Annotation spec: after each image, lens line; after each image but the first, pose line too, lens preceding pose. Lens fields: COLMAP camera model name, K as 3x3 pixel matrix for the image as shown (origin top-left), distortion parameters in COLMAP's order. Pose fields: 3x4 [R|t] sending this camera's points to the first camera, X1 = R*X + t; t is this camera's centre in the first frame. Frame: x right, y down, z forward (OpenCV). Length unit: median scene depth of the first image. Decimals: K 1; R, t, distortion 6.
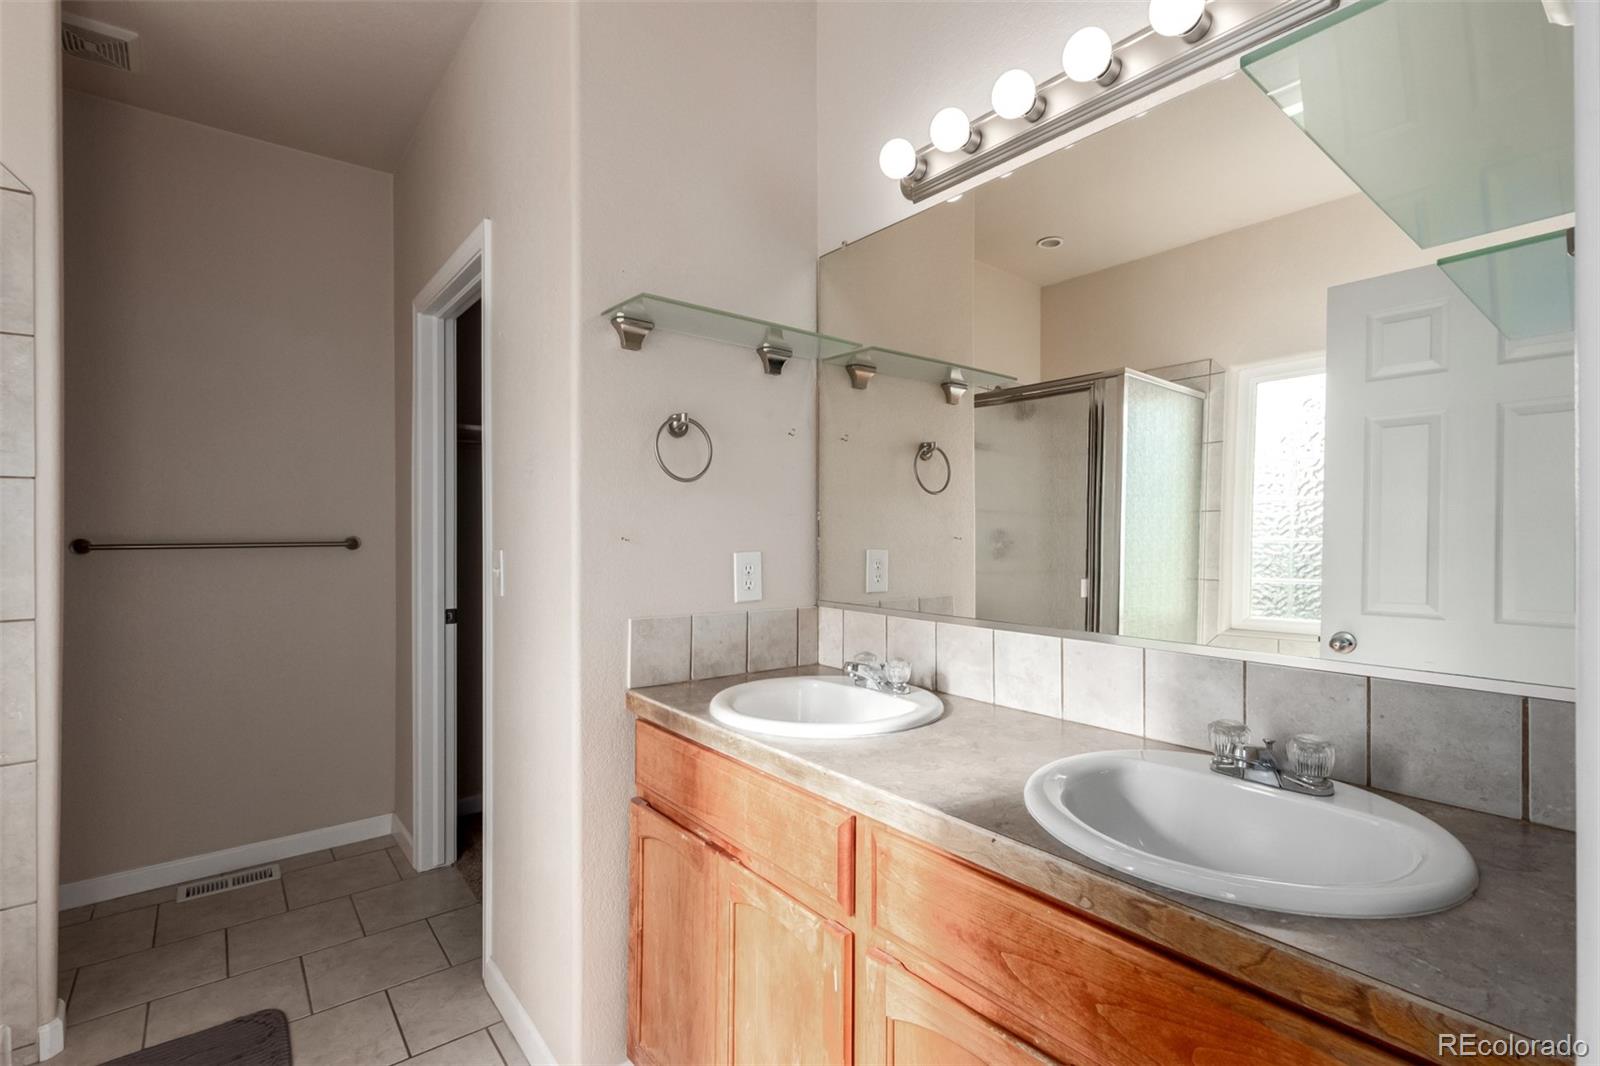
lens RADIAL K [[728.8, 0, 801.4], [0, 728.8, 543.2], [0, 0, 1]] dist [0.006953, -0.000619]
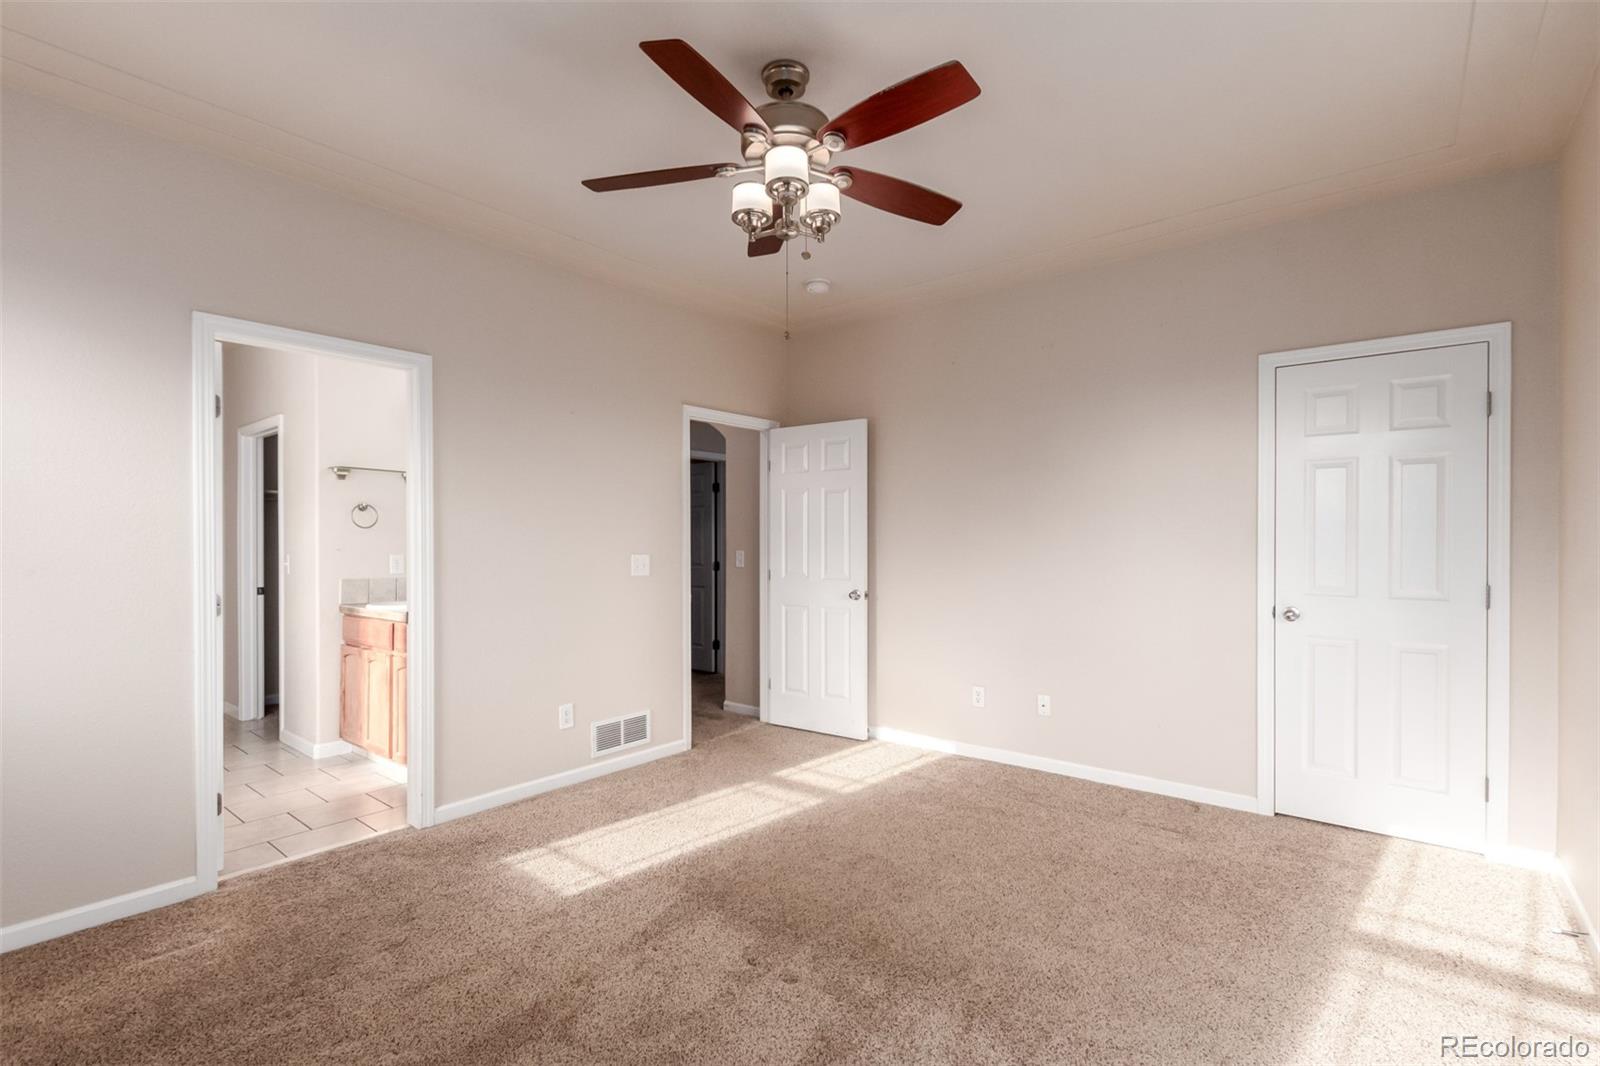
lens RADIAL K [[728.8, 0, 801.4], [0, 728.8, 543.2], [0, 0, 1]] dist [0.006953, -0.000619]
pose [[0.978029, -0.008770, 0.208286, 0.549026], [0.011482, 0.999864, -0.011819, 0.013820], [-0.208154, 0.013951, 0.977997, -1.264289]]
